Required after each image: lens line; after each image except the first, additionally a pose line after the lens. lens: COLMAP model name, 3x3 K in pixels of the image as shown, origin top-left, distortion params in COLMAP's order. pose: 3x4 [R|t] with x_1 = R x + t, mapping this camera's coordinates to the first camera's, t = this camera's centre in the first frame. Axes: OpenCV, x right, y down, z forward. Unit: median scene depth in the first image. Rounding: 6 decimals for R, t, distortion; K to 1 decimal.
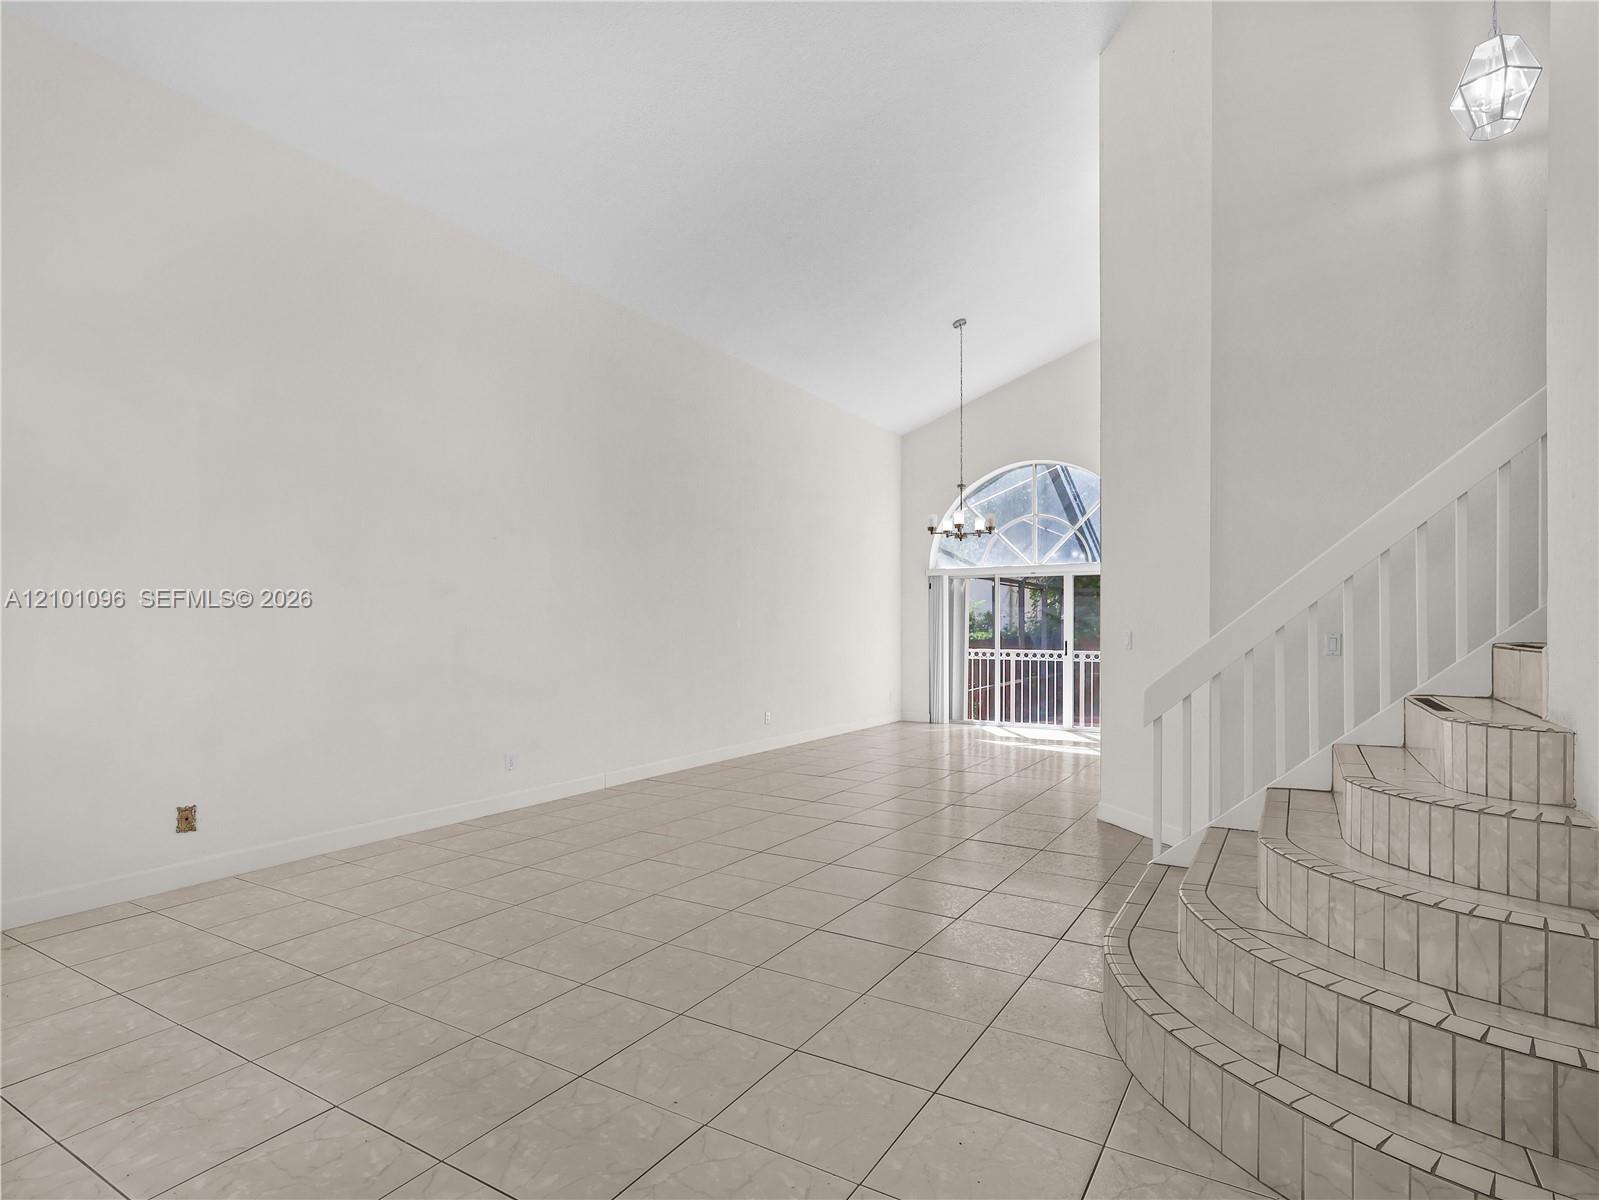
lens RADIAL K [[850.4, 0, 793.0], [0, 850.4, 616.5], [0, 0, 1]] dist [-0.000666, 0.001671]
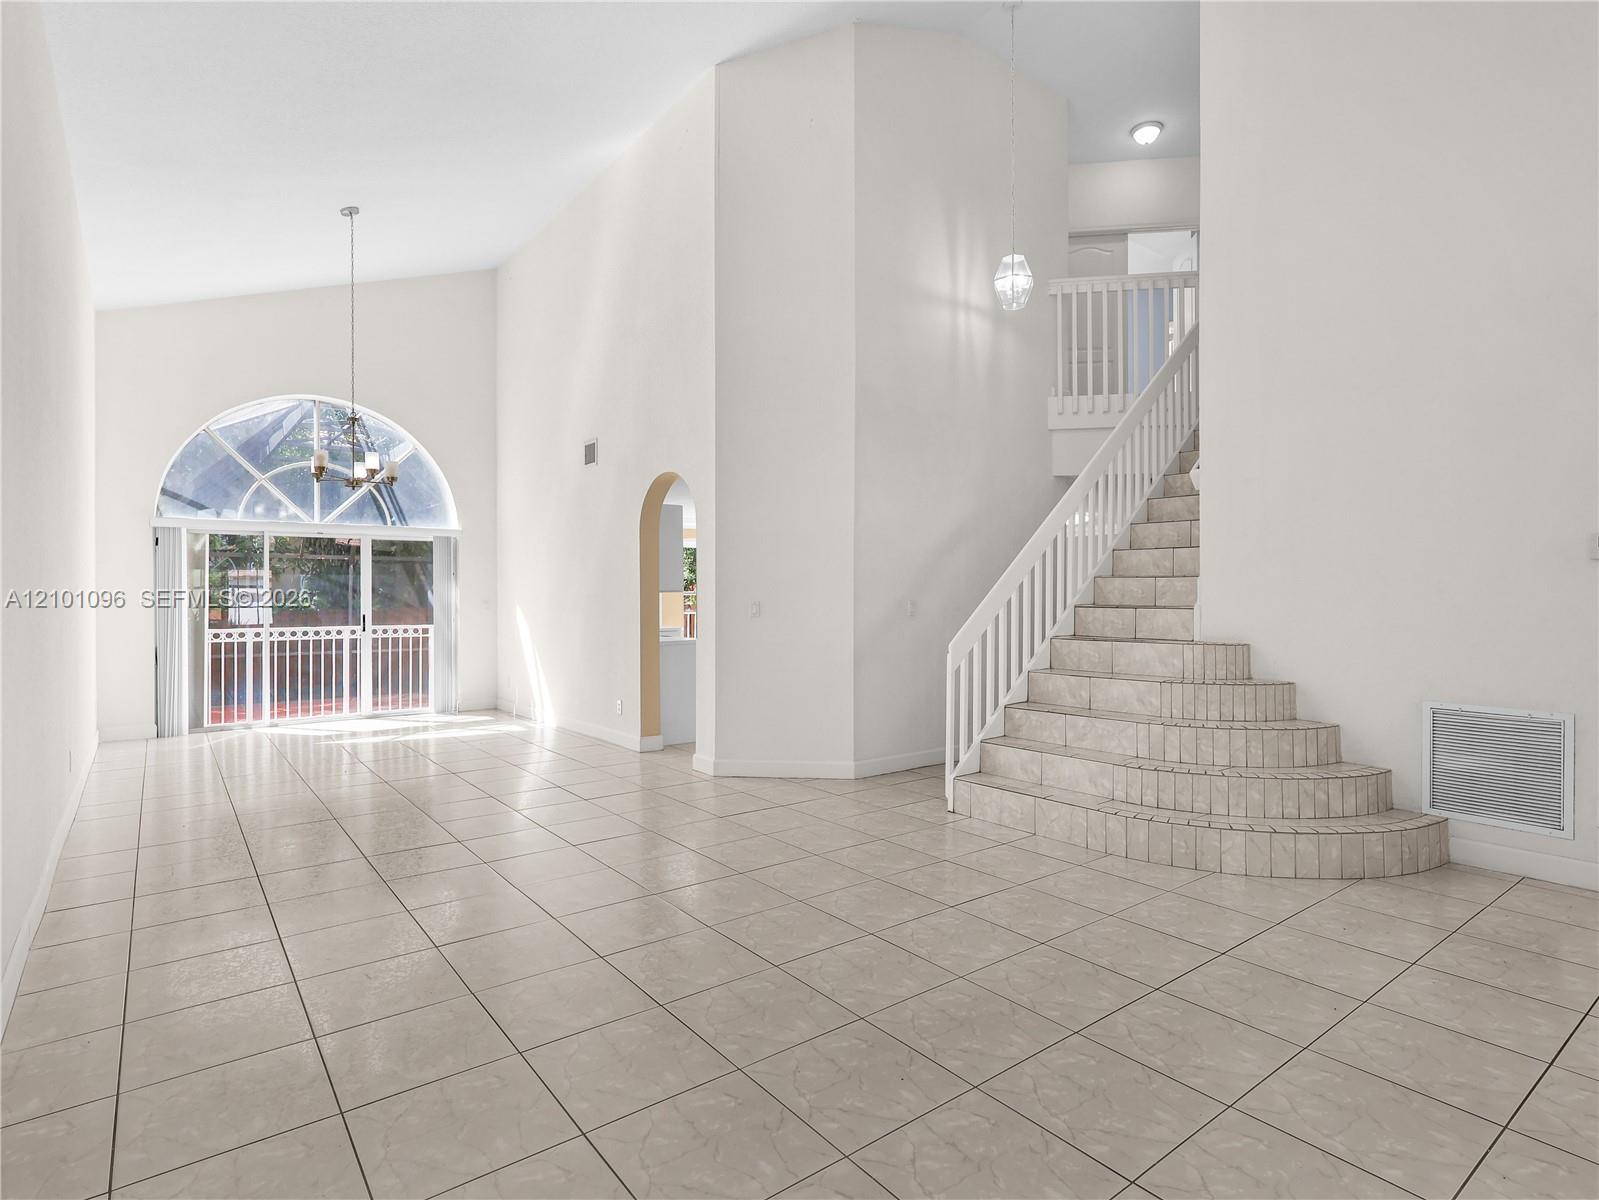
lens RADIAL K [[850.4, 0, 792.3], [0, 850.4, 591.3], [0, 0, 1]] dist [-0.000666, 0.001671]
pose [[0.350023, 0.000742, 0.936741, -0.331347], [-0.006577, 0.999977, 0.001665, 0.000926], [-0.936718, -0.006744, 0.350020, 0.287788]]
